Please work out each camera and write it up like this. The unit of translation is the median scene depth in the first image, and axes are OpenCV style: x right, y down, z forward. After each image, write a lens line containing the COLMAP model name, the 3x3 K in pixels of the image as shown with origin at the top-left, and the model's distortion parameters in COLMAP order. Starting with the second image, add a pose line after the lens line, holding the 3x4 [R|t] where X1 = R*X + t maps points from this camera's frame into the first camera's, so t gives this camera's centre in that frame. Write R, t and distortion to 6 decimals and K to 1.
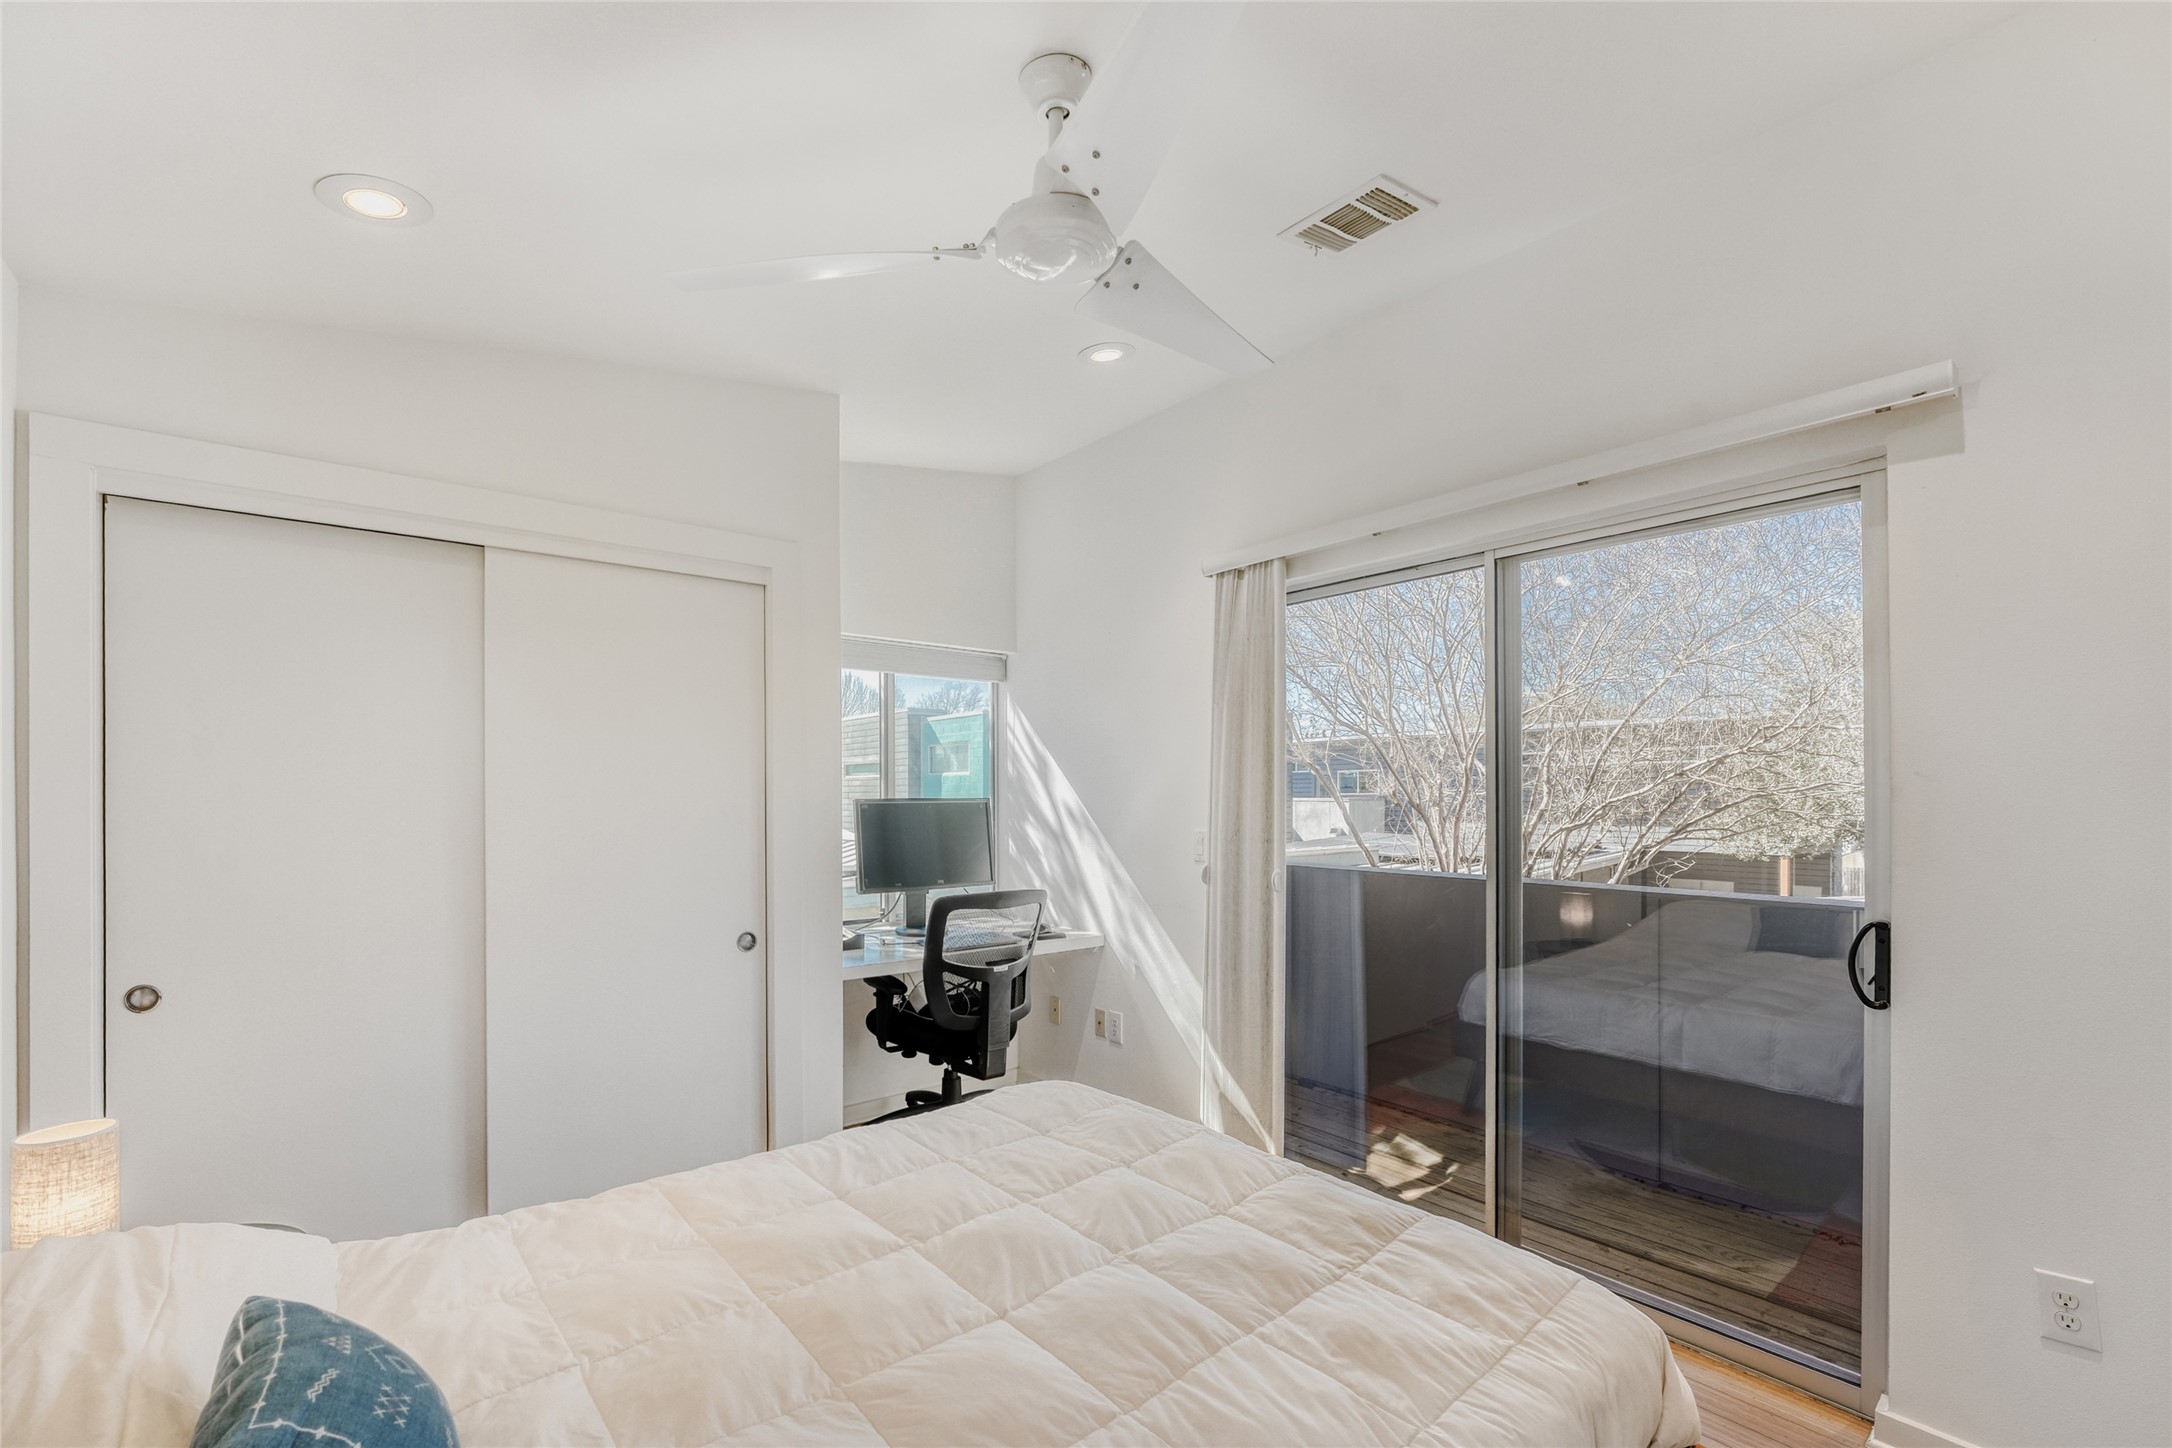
lens RADIAL K [[948.3, 0, 1076.8], [0, 948.3, 793.0], [0, 0, 1]] dist [-0.000773, 0.000114]
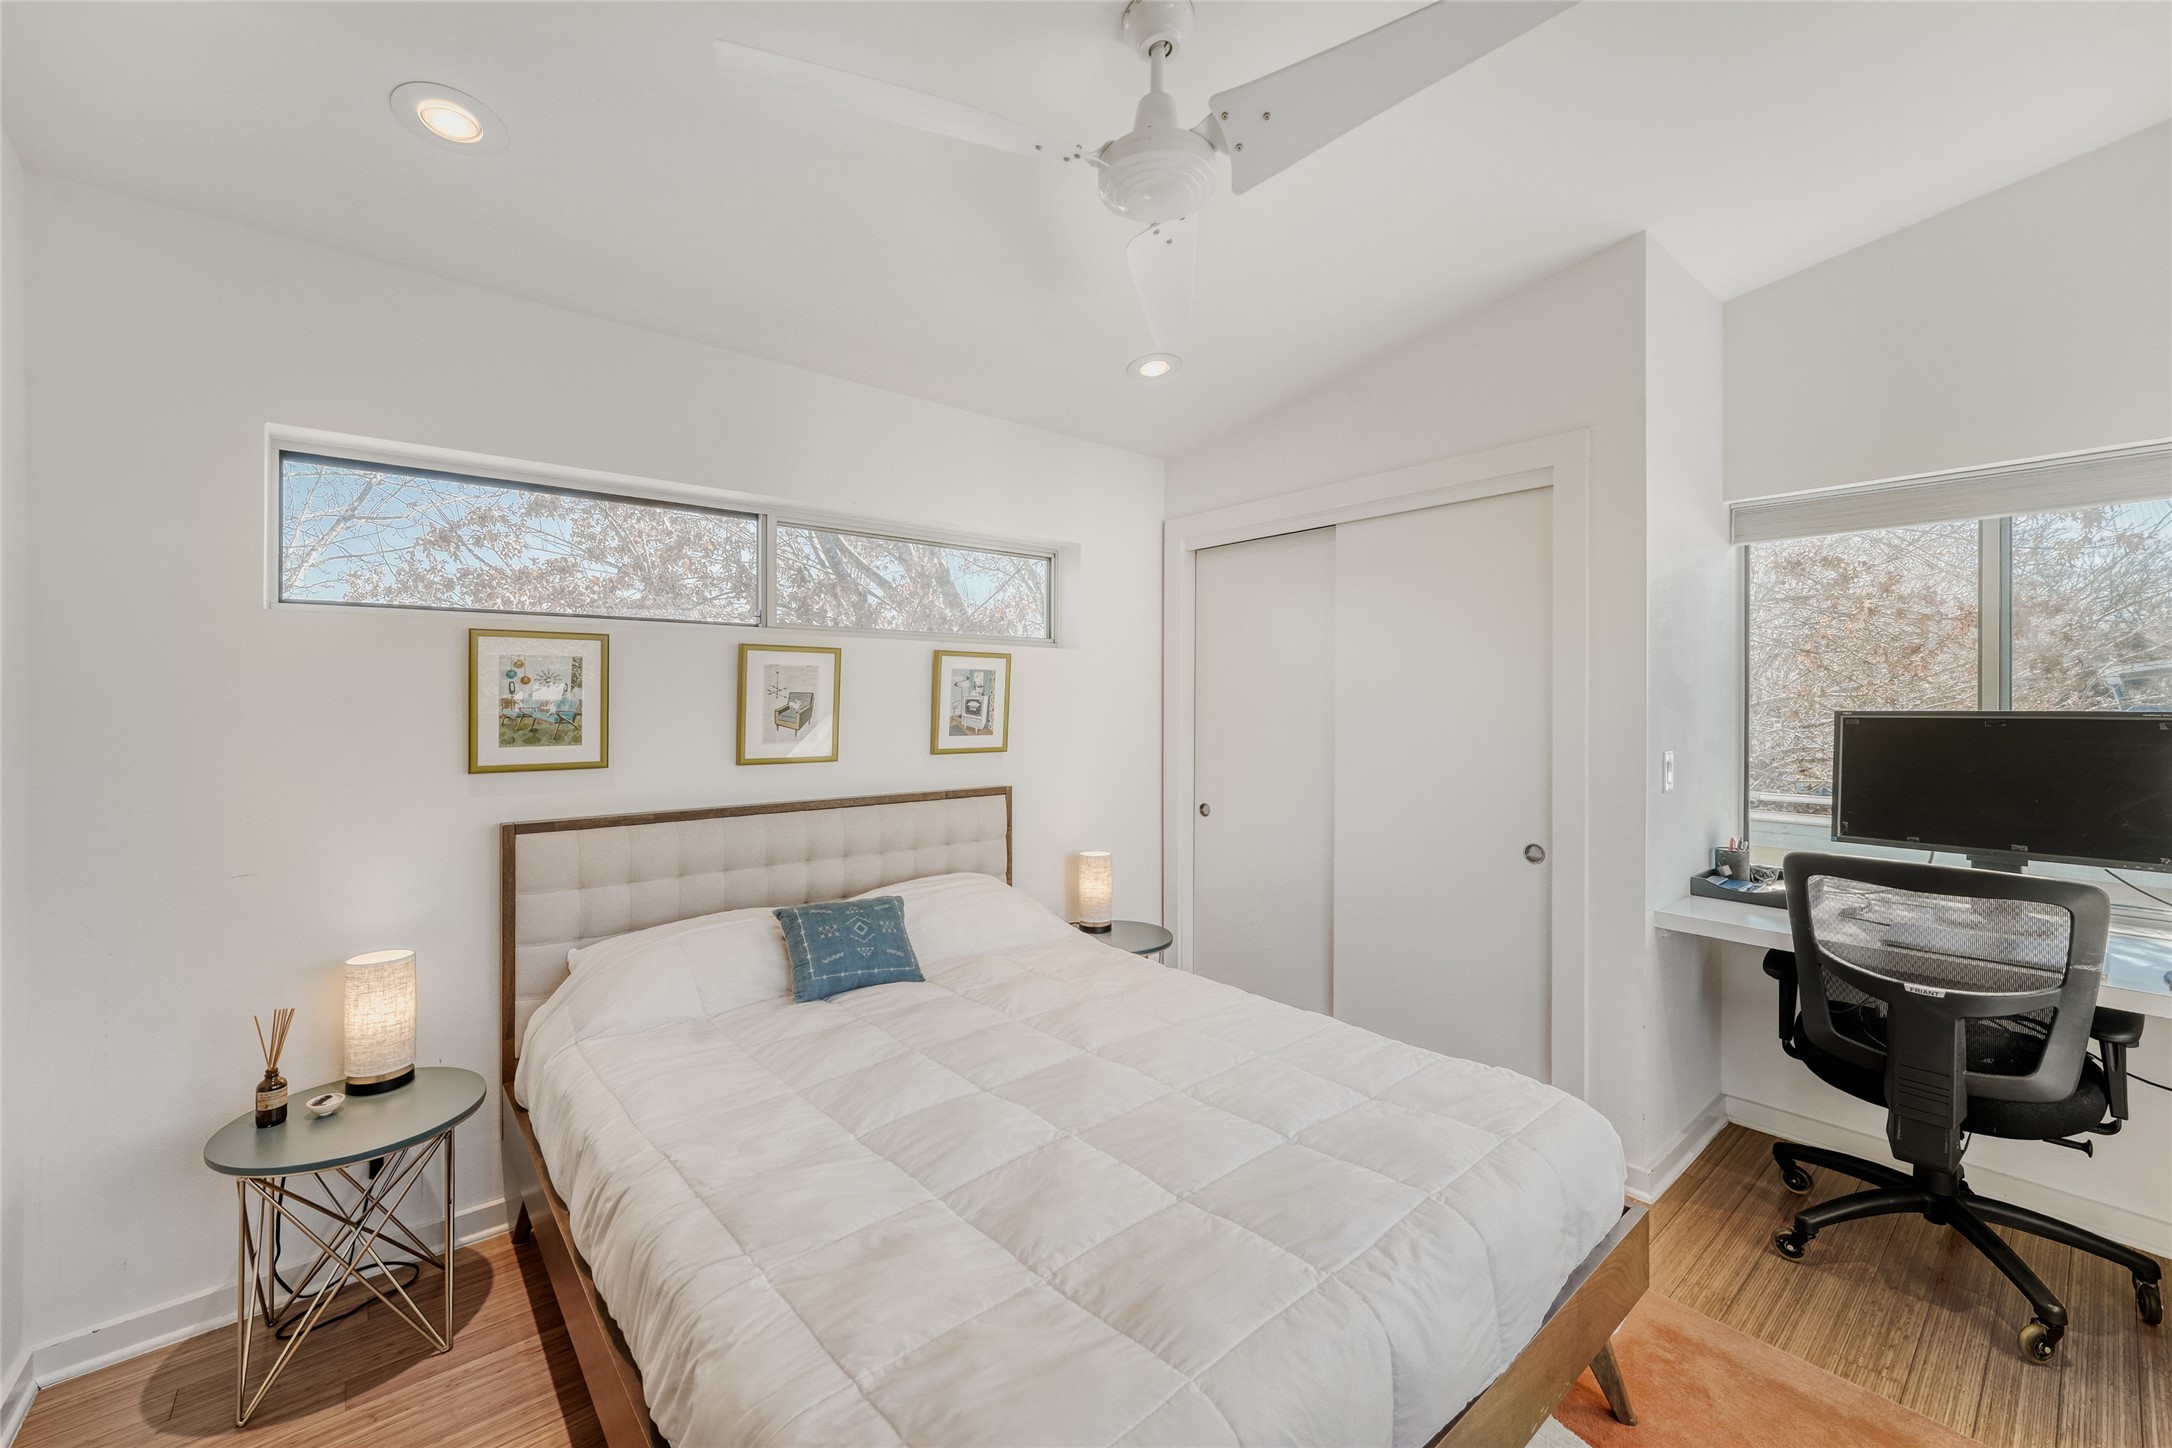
lens RADIAL K [[872.8, 0, 1079.7], [0, 872.8, 692.4], [0, 0, 1]] dist [-0.017217, 0.000661]
pose [[-0.002500, -0.017595, -0.999842, 0.668401], [-0.005072, 0.999833, -0.017582, 0.009448], [0.999984, 0.005027, -0.002589, 0.662712]]
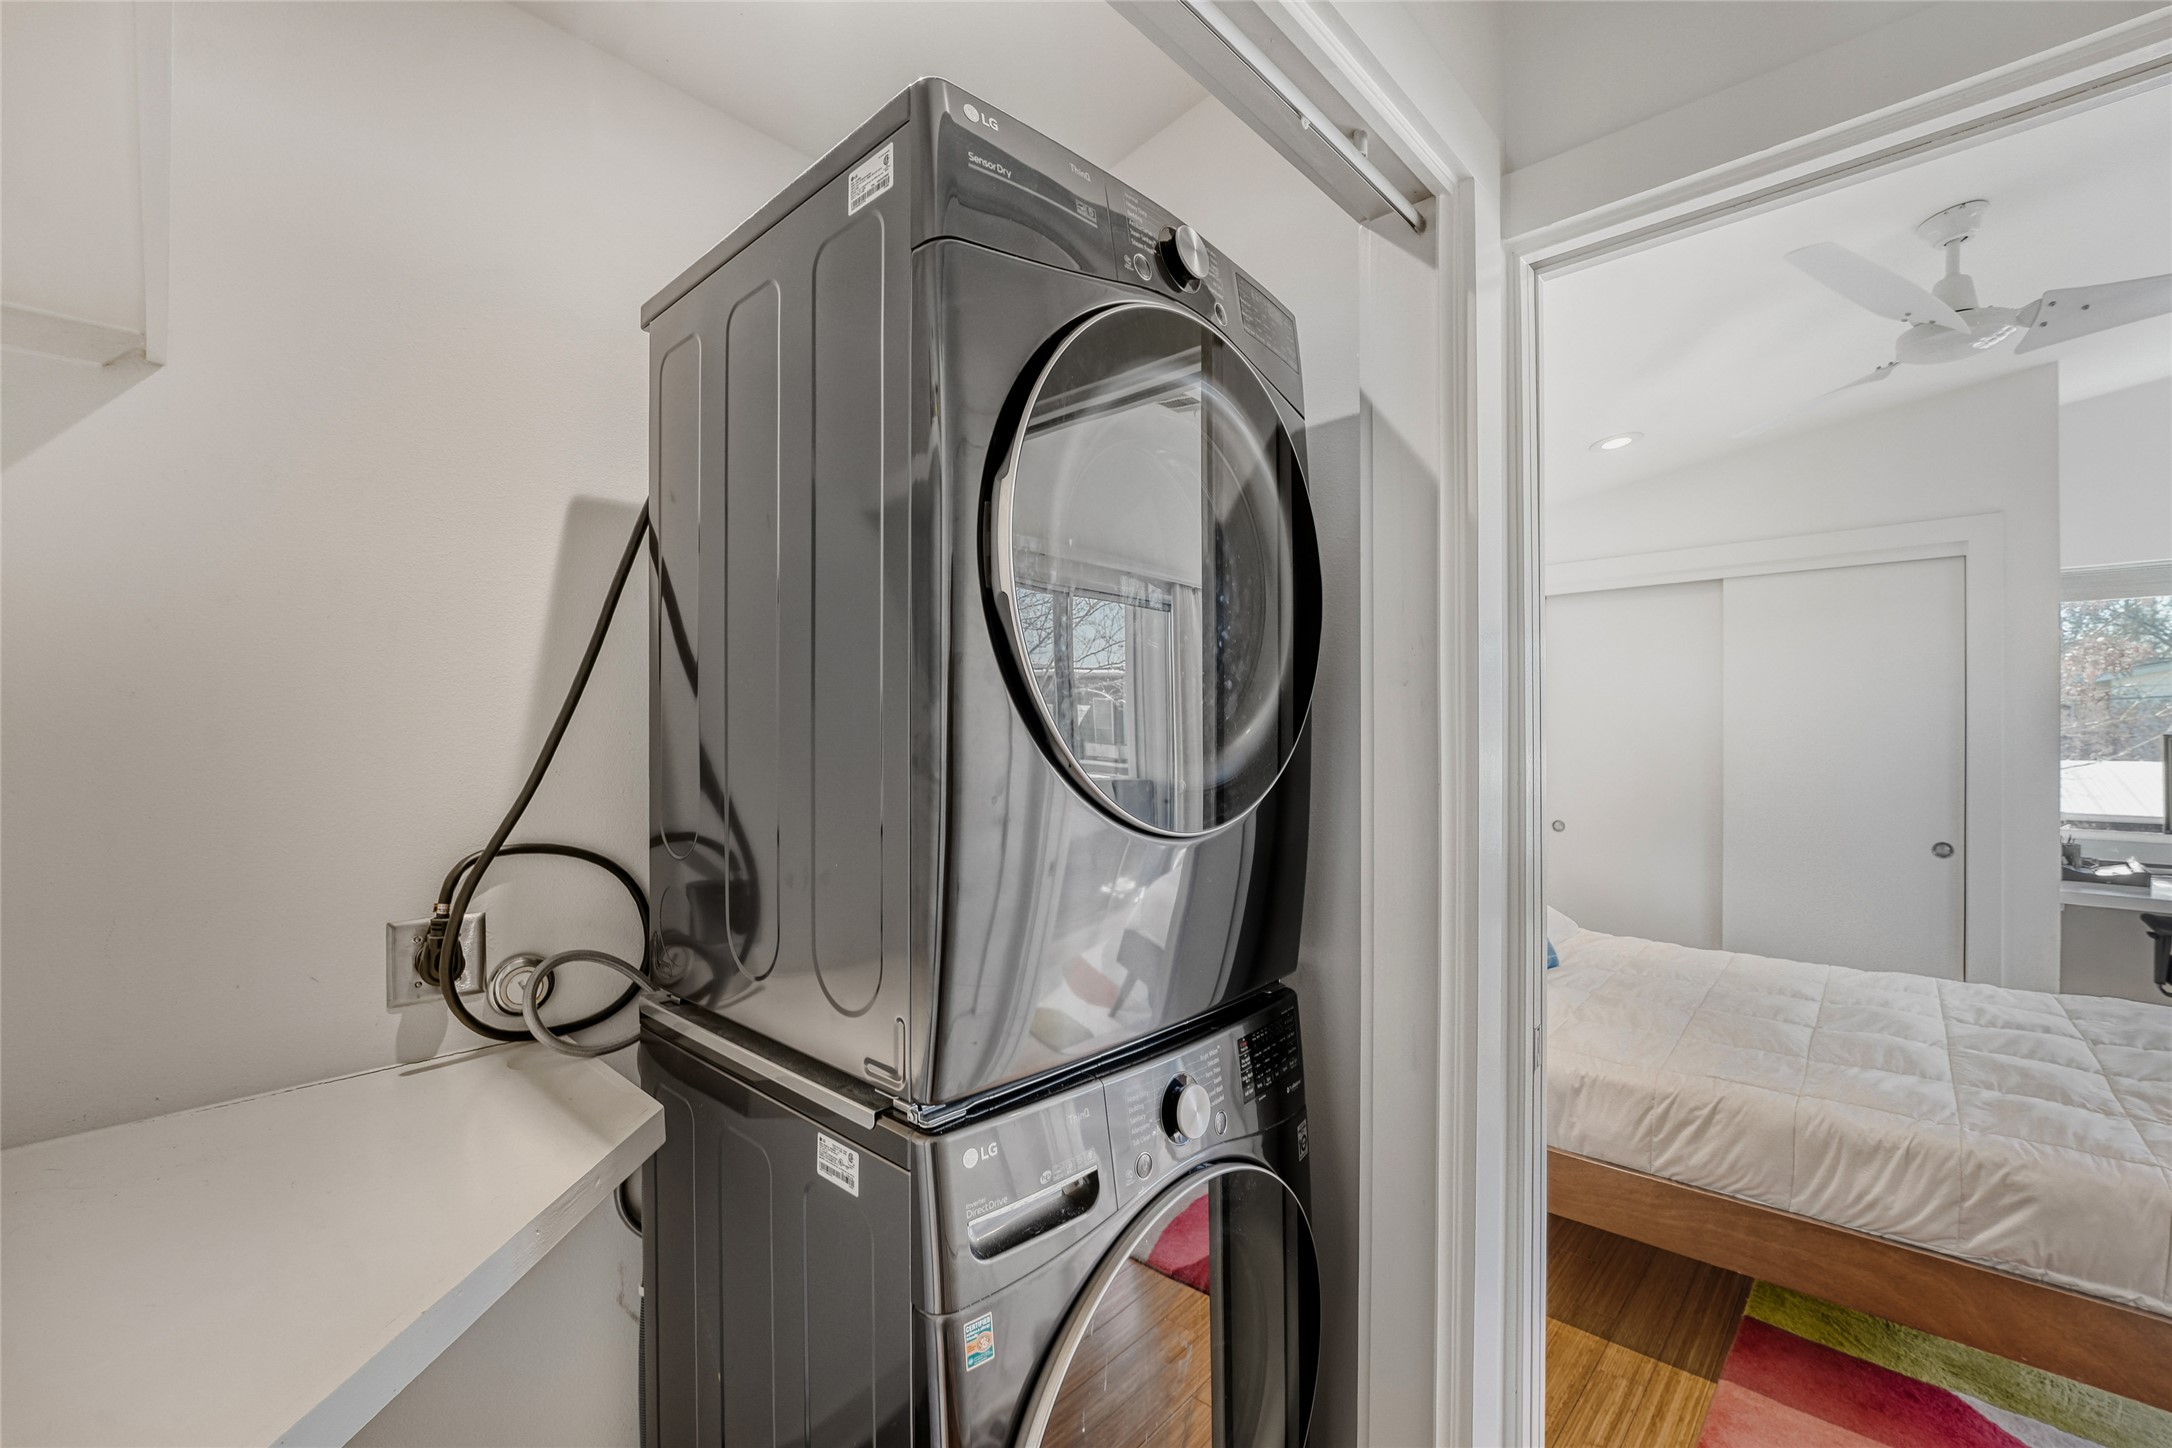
lens RADIAL K [[948.3, 0, 1084.5], [0, 948.3, 728.4], [0, 0, 1]] dist [-0.000773, 0.000114]
pose [[0.153847, -0.010400, -0.988040, 0.841075], [0.005183, 0.999939, -0.009718, 0.005564], [0.988081, -0.003626, 0.153891, -0.347462]]
